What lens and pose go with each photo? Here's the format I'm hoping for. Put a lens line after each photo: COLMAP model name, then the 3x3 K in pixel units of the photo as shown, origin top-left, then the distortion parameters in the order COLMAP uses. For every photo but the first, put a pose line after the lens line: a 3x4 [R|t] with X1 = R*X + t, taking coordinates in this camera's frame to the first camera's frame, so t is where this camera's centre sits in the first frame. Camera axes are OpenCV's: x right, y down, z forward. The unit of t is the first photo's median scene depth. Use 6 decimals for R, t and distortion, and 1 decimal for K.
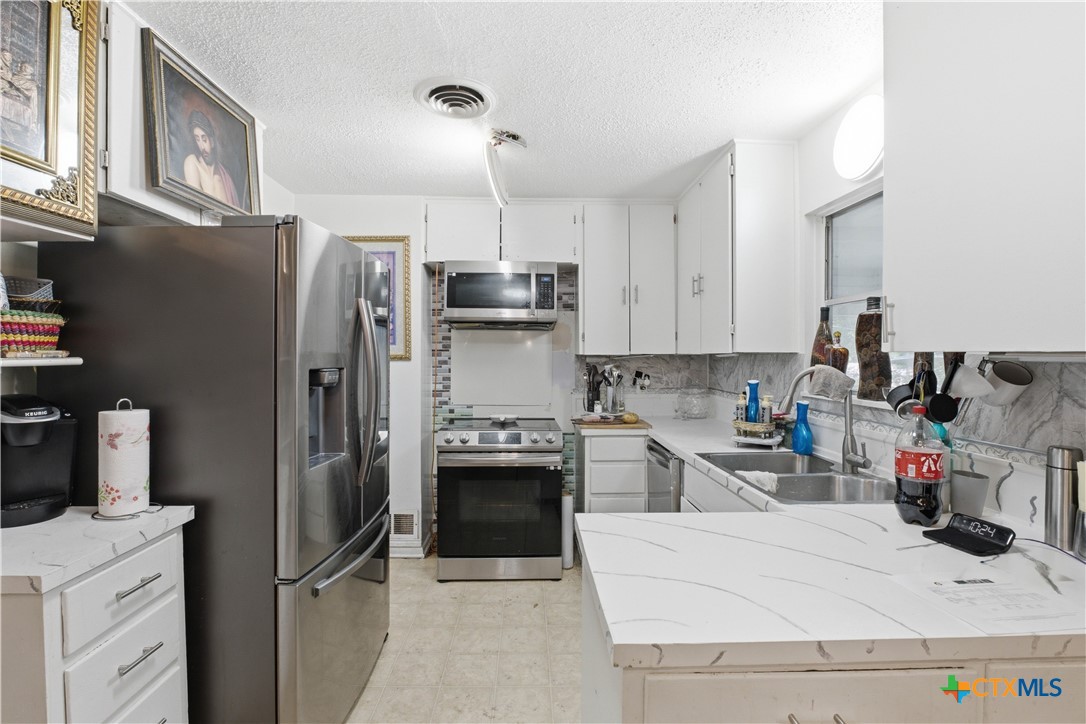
lens RADIAL K [[491.2, 0, 539.9], [0, 491.2, 358.2], [0, 0, 1]] dist [-0.020906, 0.000268]
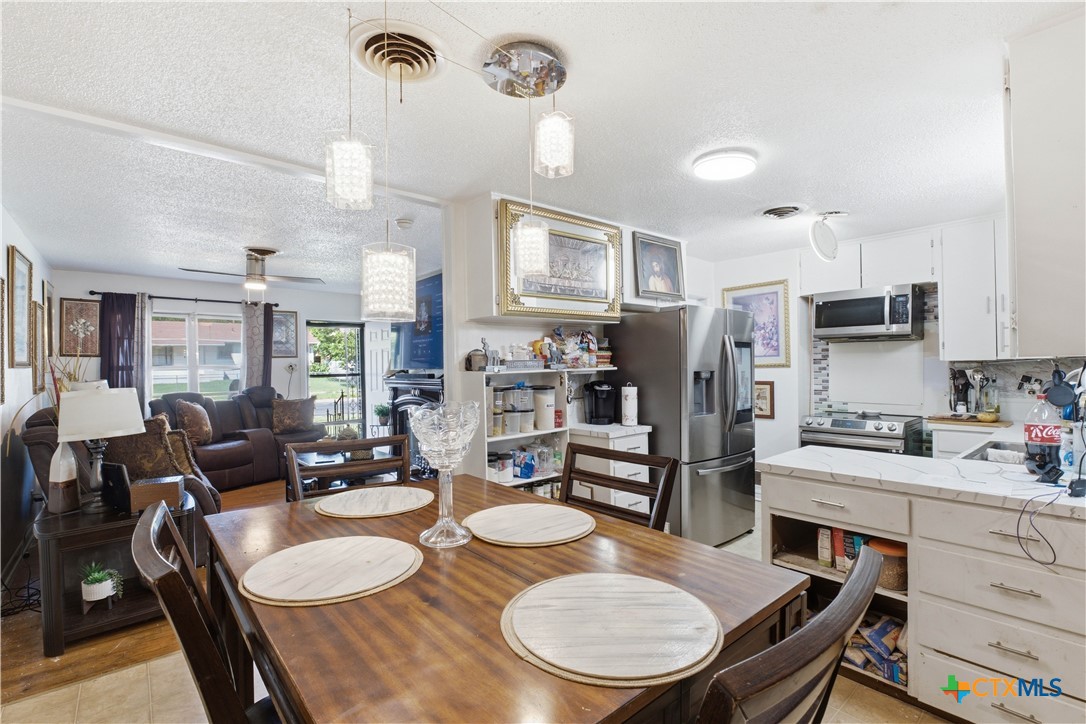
lens RADIAL K [[501.7, 0, 543.0], [0, 501.7, 362.0], [0, 0, 1]] dist [-0.018654, -0.000157]
pose [[0.628208, -0.017729, -0.777843, 0.527989], [0.010202, 0.999842, -0.014550, 0.003978], [0.777978, 0.001205, 0.628290, -0.588873]]
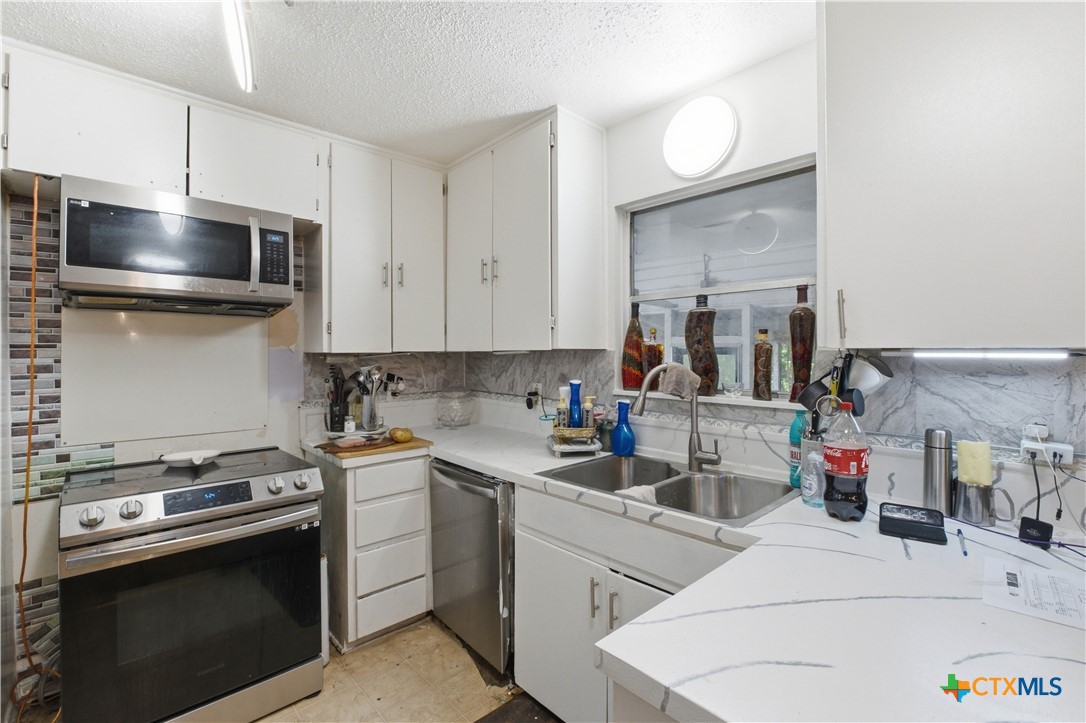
lens RADIAL K [[481.6, 0, 544.3], [0, 481.6, 352.5], [0, 0, 1]] dist [-0.017278, 0.000614]
pose [[0.748009, -0.005009, 0.663669, -0.184909], [0.009483, 0.999950, -0.003141, -0.003482], [-0.663620, 0.008643, 0.748020, 0.364676]]
